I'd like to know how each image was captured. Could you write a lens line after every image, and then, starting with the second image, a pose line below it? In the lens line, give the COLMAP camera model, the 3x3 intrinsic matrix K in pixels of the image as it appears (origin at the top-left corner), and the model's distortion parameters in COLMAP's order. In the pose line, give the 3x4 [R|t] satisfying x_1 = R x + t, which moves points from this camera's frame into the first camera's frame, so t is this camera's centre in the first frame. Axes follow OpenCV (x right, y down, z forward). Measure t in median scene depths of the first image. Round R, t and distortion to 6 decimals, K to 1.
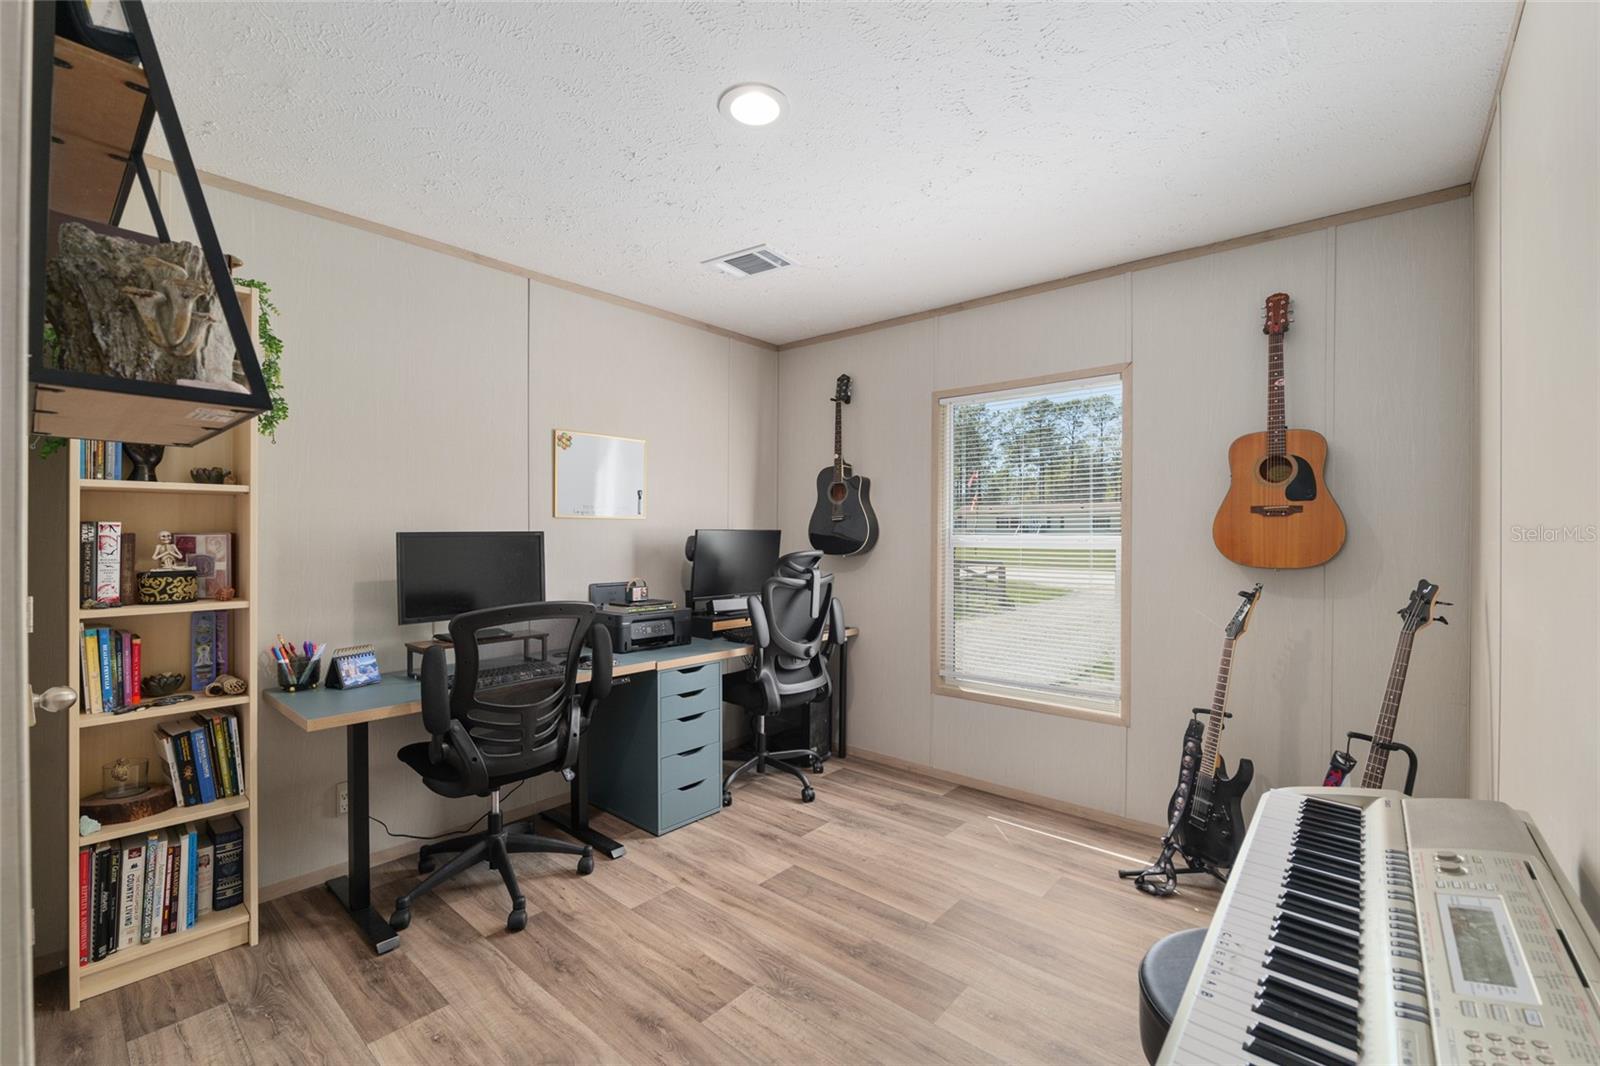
lens RADIAL K [[667.8, 0, 799.2], [0, 667.8, 533.5], [0, 0, 1]] dist [-0.002385, -0.000247]
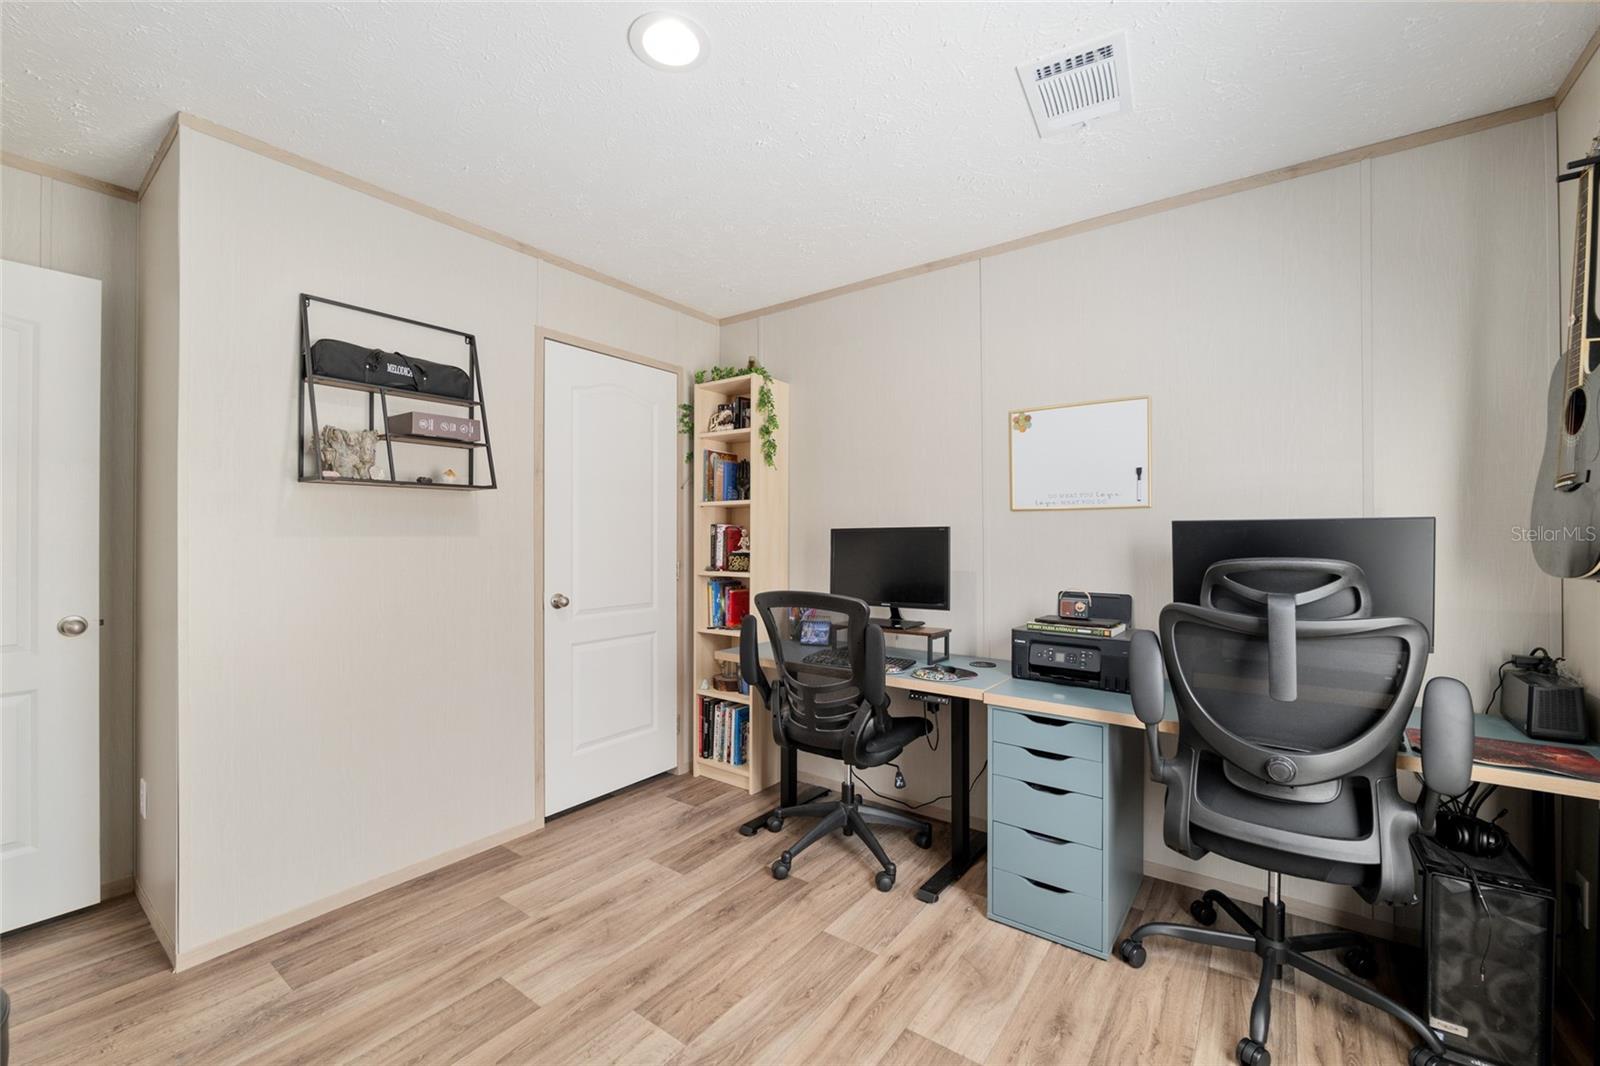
lens RADIAL K [[664.1, 0, 800.4], [0, 664.1, 530.0], [0, 0, 1]] dist [-0.003009, -0.000207]
pose [[0.083215, -0.008137, -0.996498, 0.702366], [0.000492, 0.999967, -0.008124, 0.011530], [0.996531, 0.000186, 0.083217, 0.931597]]
